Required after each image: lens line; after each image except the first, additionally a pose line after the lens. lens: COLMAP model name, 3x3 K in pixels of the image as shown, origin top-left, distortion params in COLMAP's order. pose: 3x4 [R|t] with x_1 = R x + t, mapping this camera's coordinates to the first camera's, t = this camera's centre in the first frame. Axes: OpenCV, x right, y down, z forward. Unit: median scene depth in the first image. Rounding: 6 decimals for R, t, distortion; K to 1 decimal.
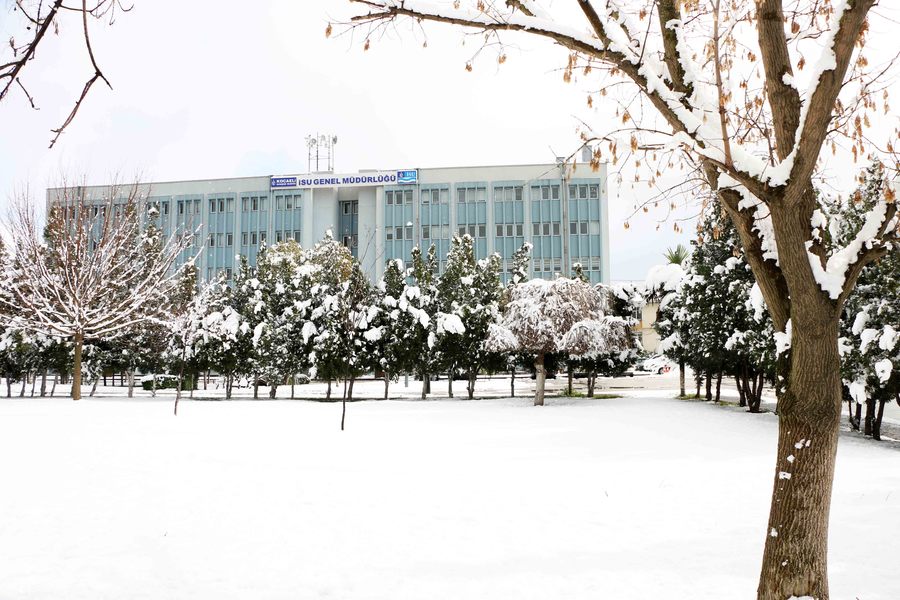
lens RADIAL K [[737.2, 0, 446.1], [0, 737.2, 299.5], [0, 0, 1]] dist [-0.180695, 0.152128]
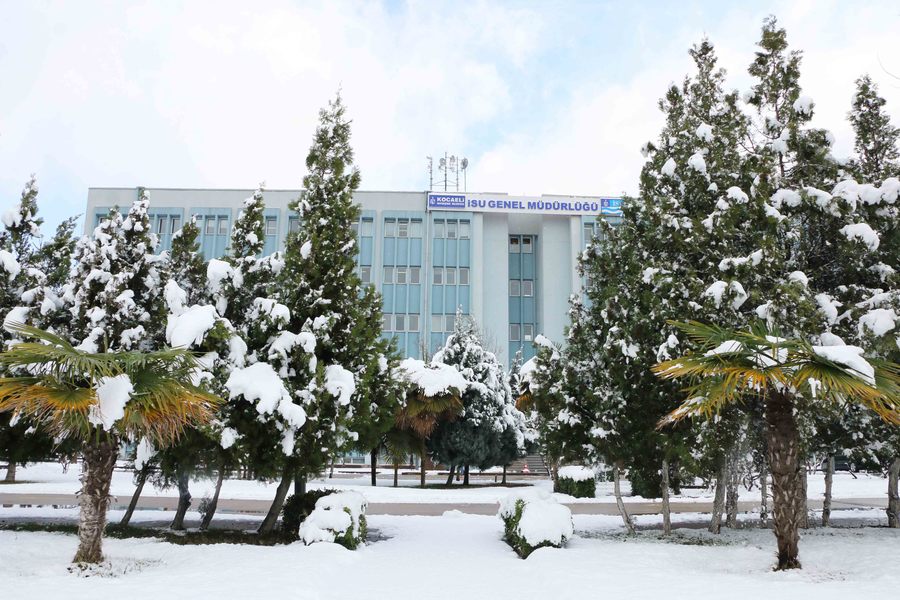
lens RADIAL K [[737.2, 0, 449.2], [0, 737.2, 296.3], [0, 0, 1]] dist [-0.180695, 0.152128]
pose [[0.989738, 0.052435, 0.132923, -0.809723], [-0.034821, 0.990700, -0.131533, 0.082711], [-0.138584, 0.125555, 0.982360, 0.720335]]
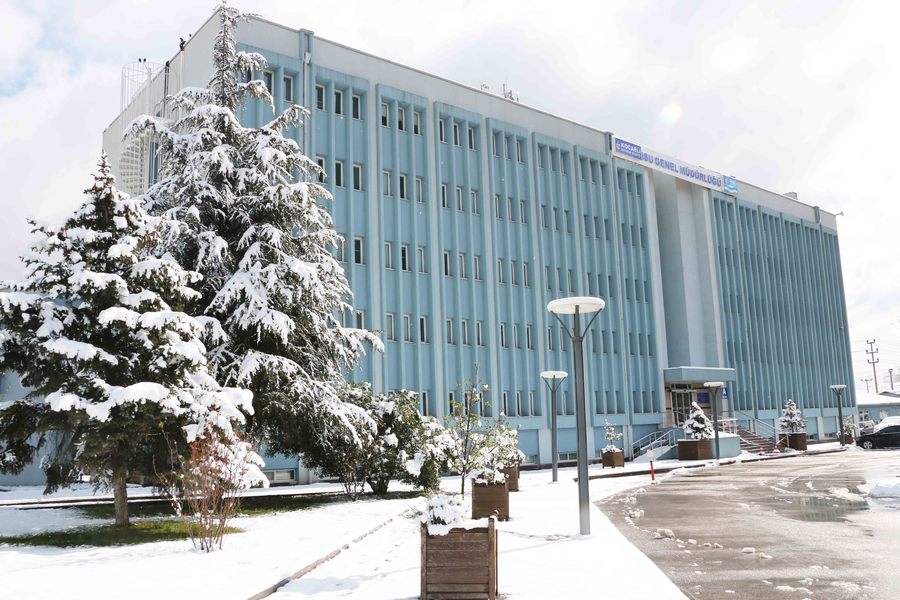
lens RADIAL K [[808.2, 0, 410.4], [0, 808.2, 298.9], [0, 0, 1]] dist [-0.130374, 0.096088]
pose [[0.717517, 0.115016, 0.686979, -2.108357], [-0.042888, 0.991696, -0.121238, 0.154431], [-0.695219, 0.057527, 0.716492, 1.652477]]
